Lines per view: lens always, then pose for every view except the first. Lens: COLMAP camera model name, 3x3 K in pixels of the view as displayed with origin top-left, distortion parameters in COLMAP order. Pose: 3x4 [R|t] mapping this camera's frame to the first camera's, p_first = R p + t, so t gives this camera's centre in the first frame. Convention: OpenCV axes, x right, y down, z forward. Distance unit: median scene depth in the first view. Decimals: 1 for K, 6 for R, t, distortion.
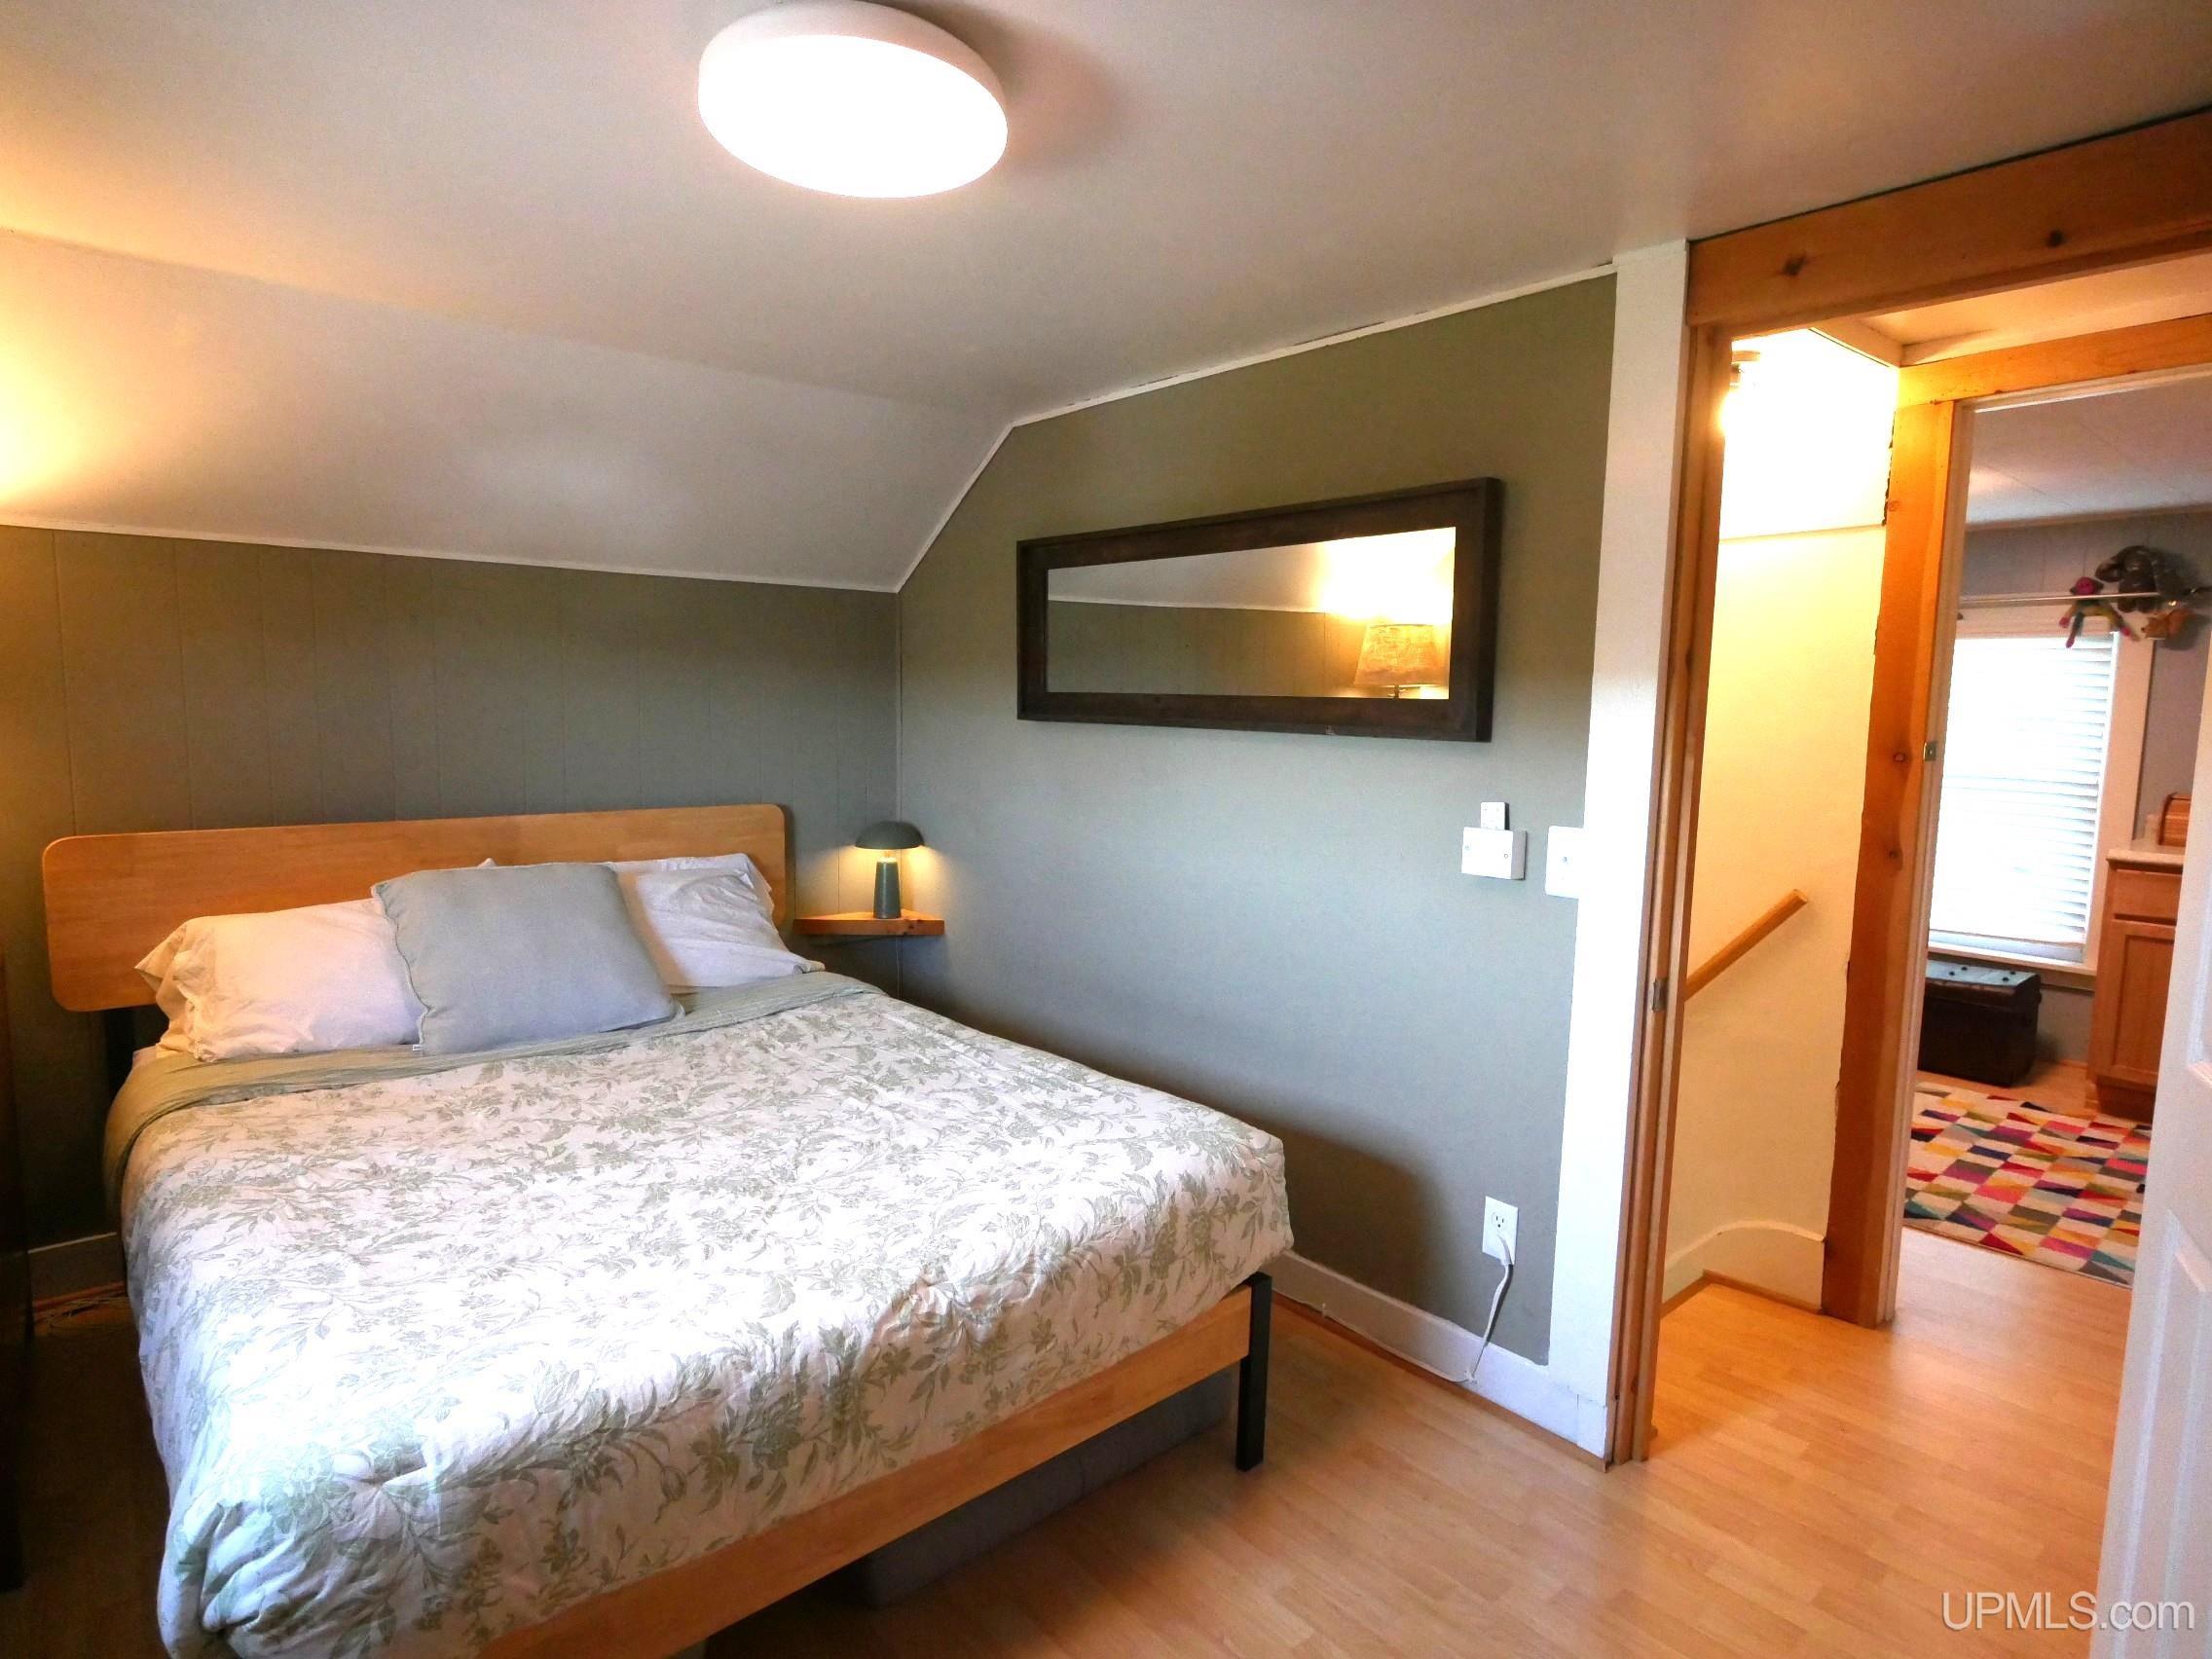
lens RADIAL K [[1214.4, 0, 1103.3], [0, 1214.4, 832.8], [0, 0, 1]] dist [-0.004574, 0.003145]
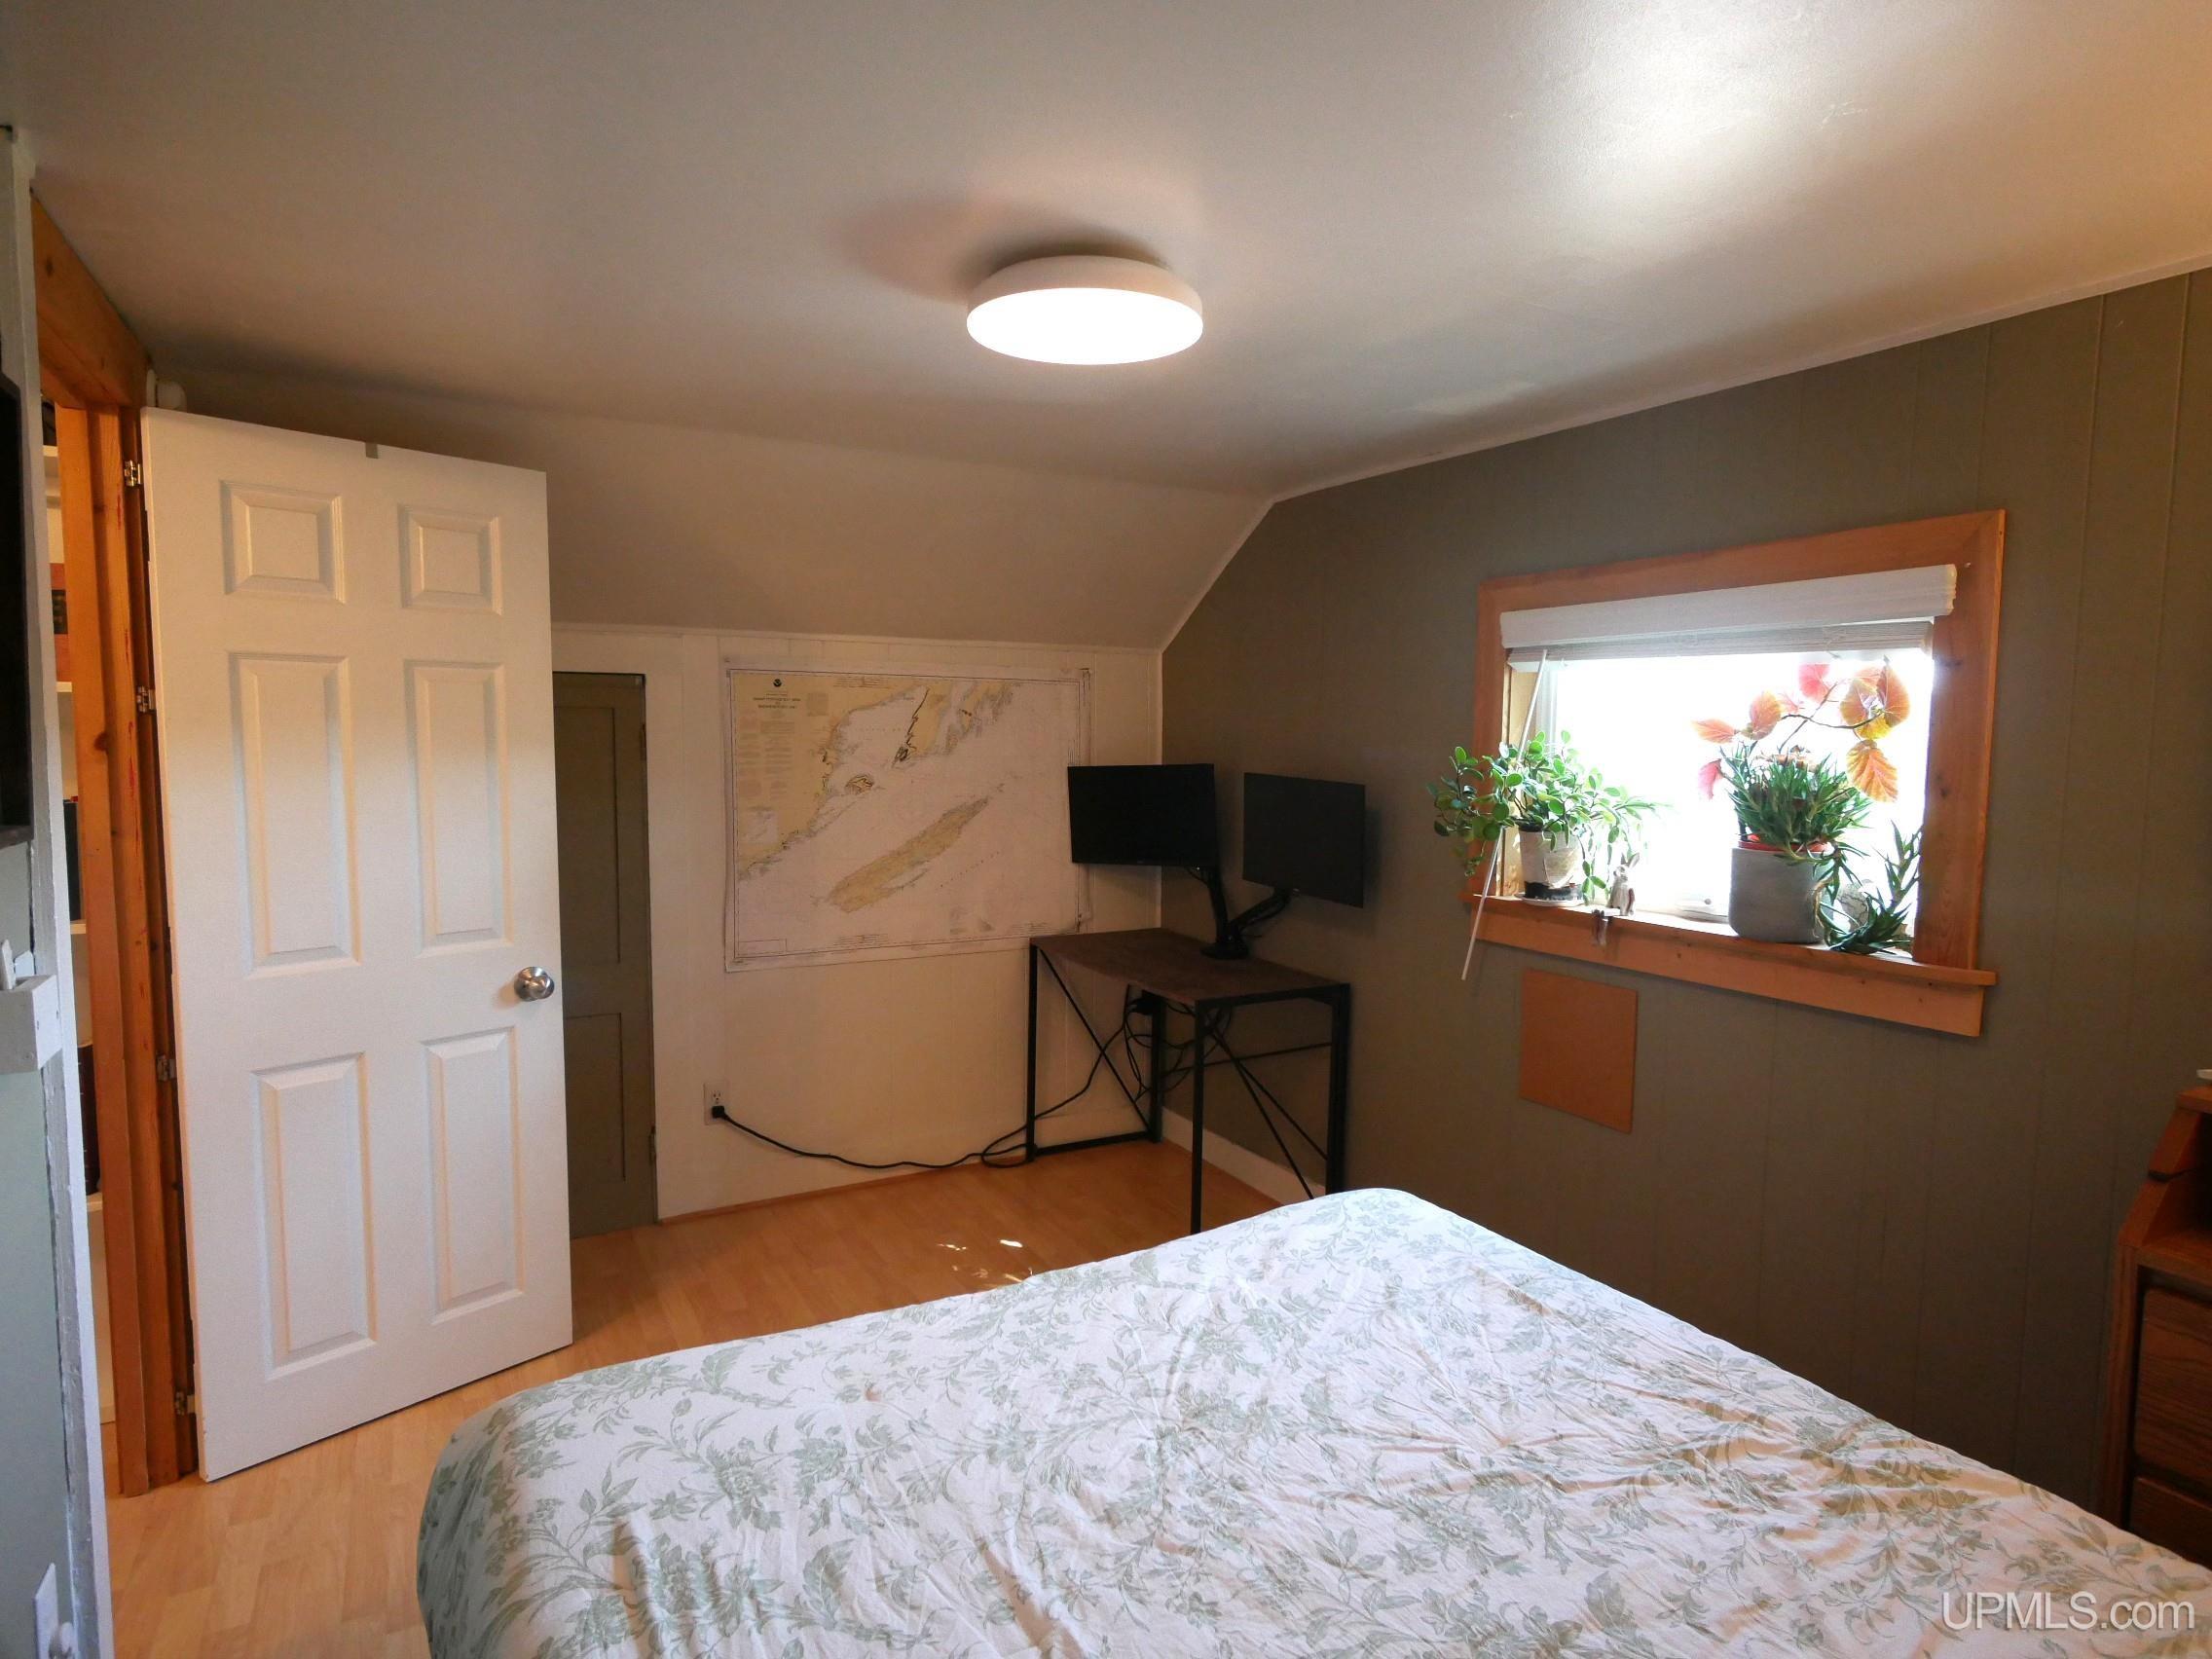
lens RADIAL K [[1224.1, 0, 1115.7], [0, 1224.1, 831.3], [0, 0, 1]] dist [-0.009061, 0.000269]
pose [[-0.983268, -0.042695, 0.177090, -0.319435], [-0.007709, 0.981028, 0.193711, -0.205140], [-0.182000, 0.189104, -0.964943, 1.533470]]
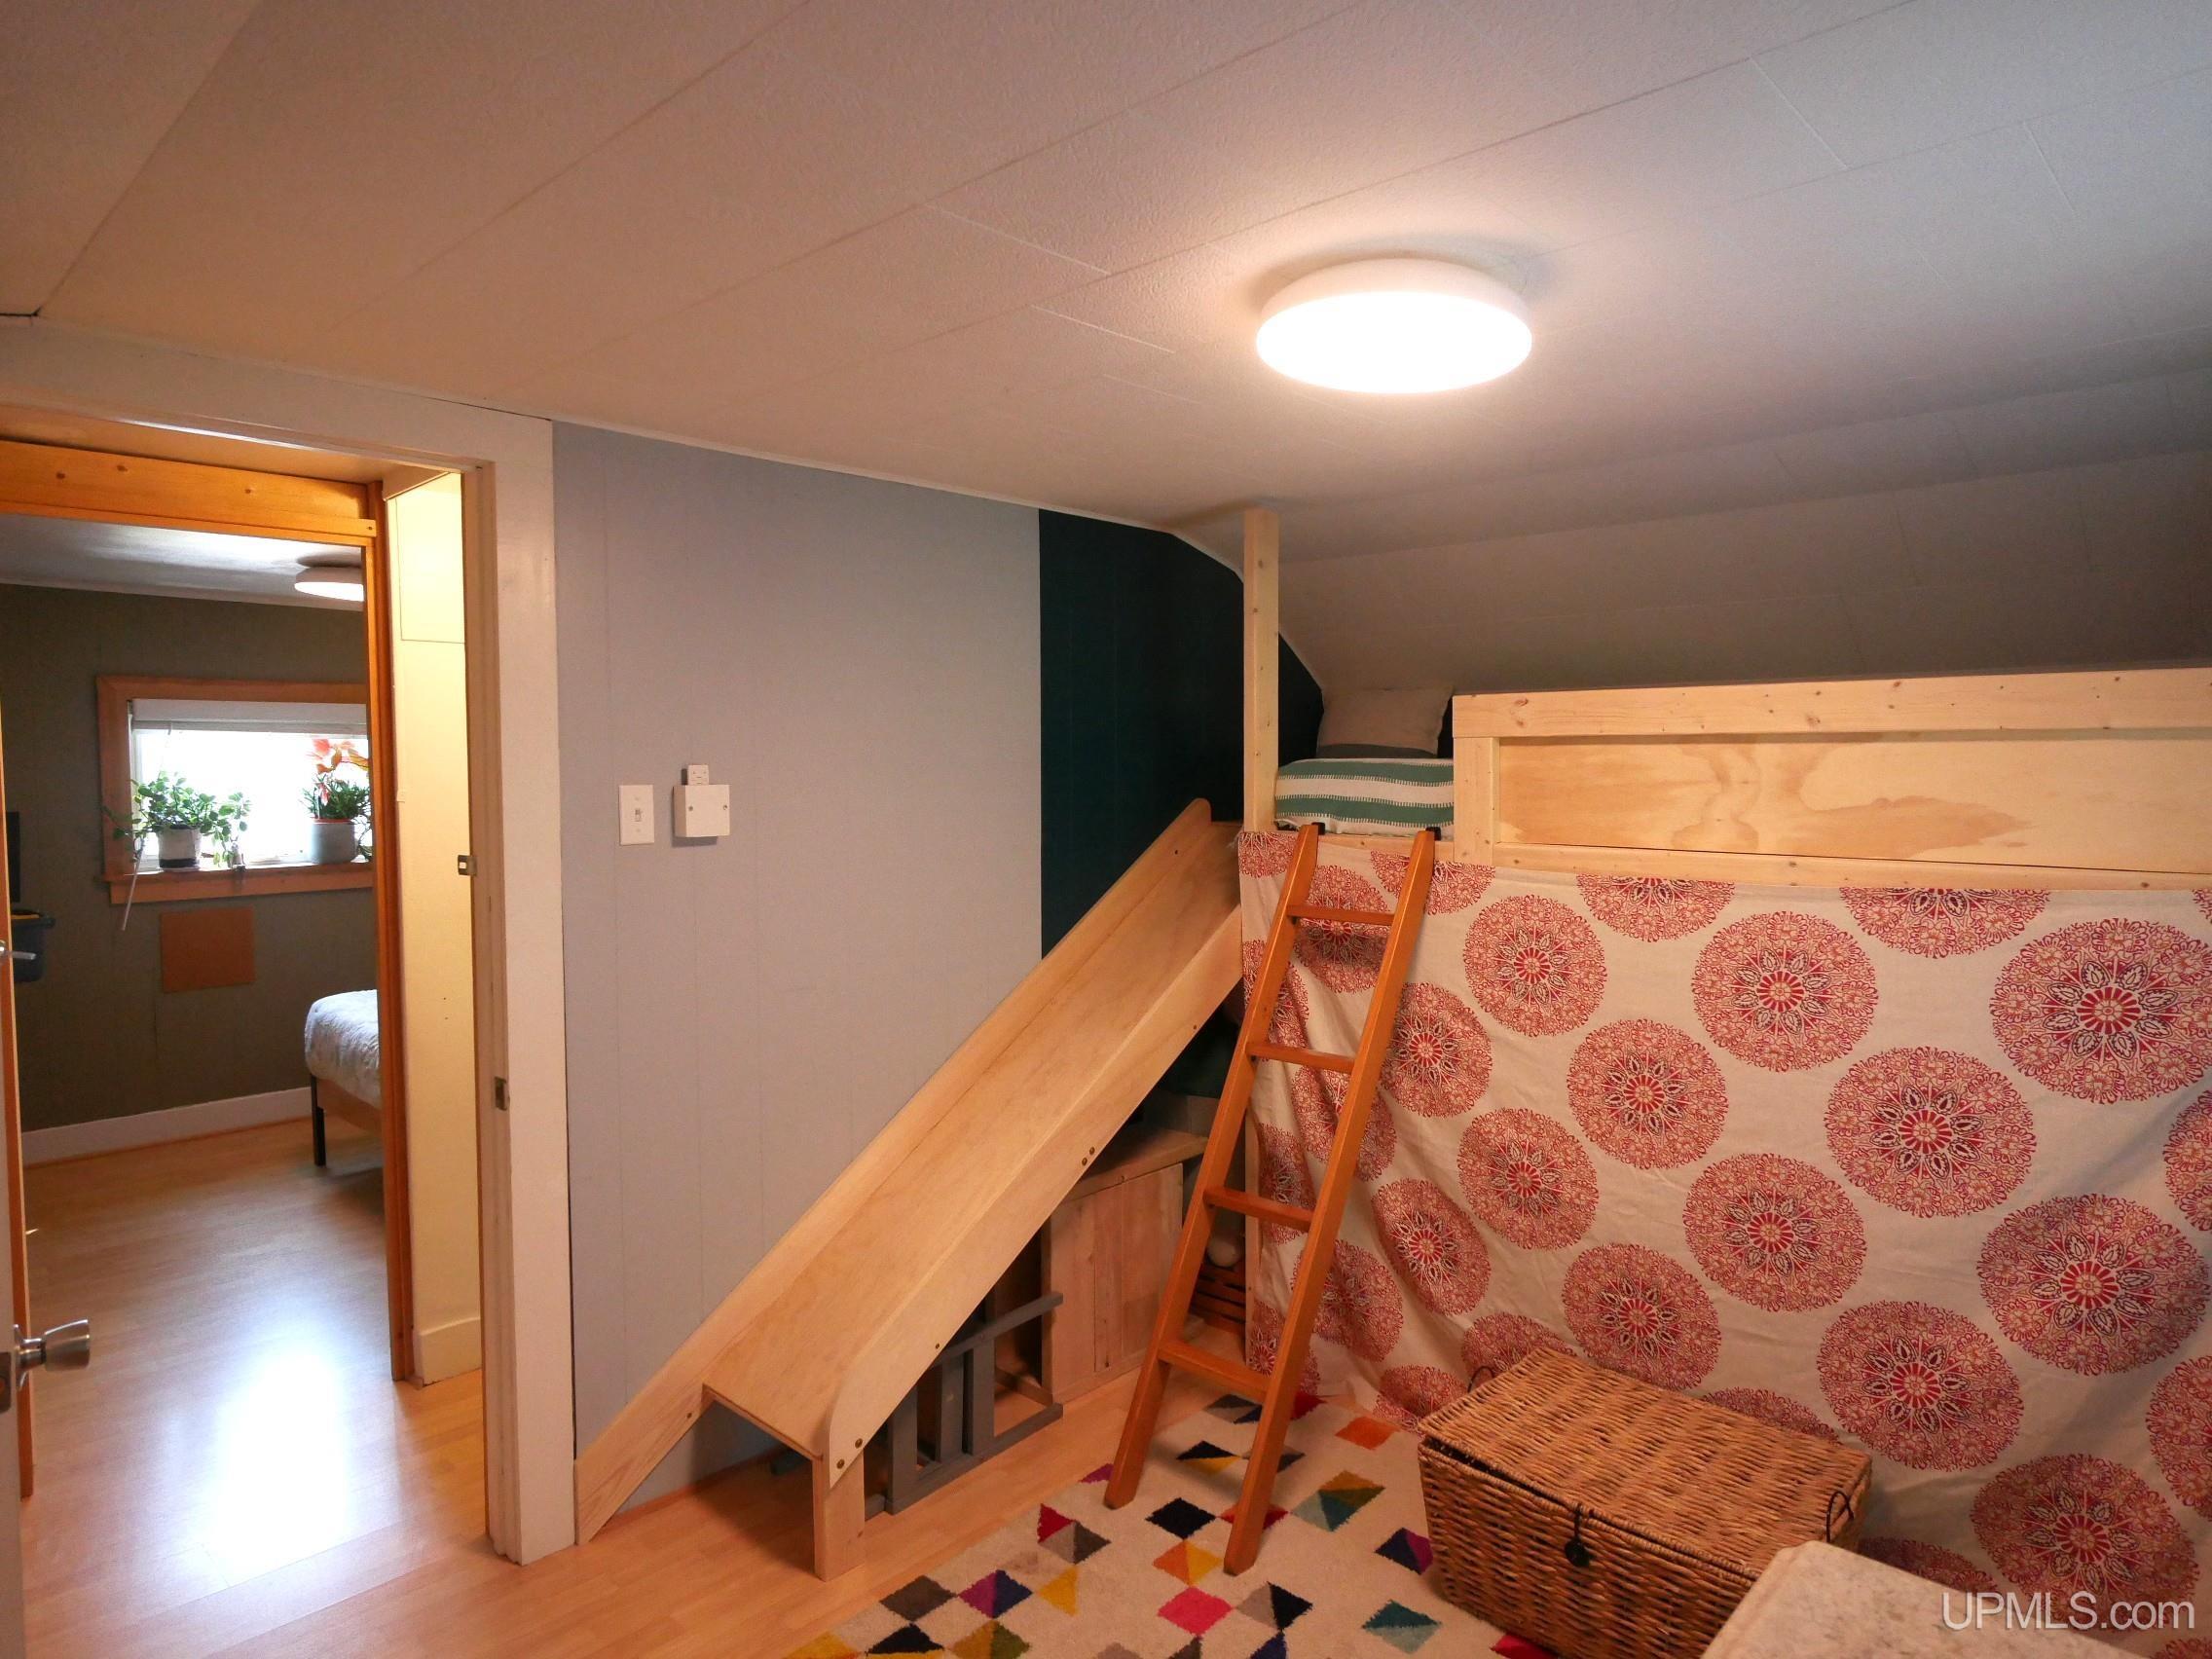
lens RADIAL K [[1293.2, 0, 1086.1], [0, 1293.2, 819.5], [0, 0, 1]] dist [-0.007901, 0.004306]
pose [[0.107437, 0.029406, -0.993777, 1.958960], [-0.107096, 0.994089, 0.017837, -0.194978], [0.988427, 0.104514, 0.109951, 1.580959]]
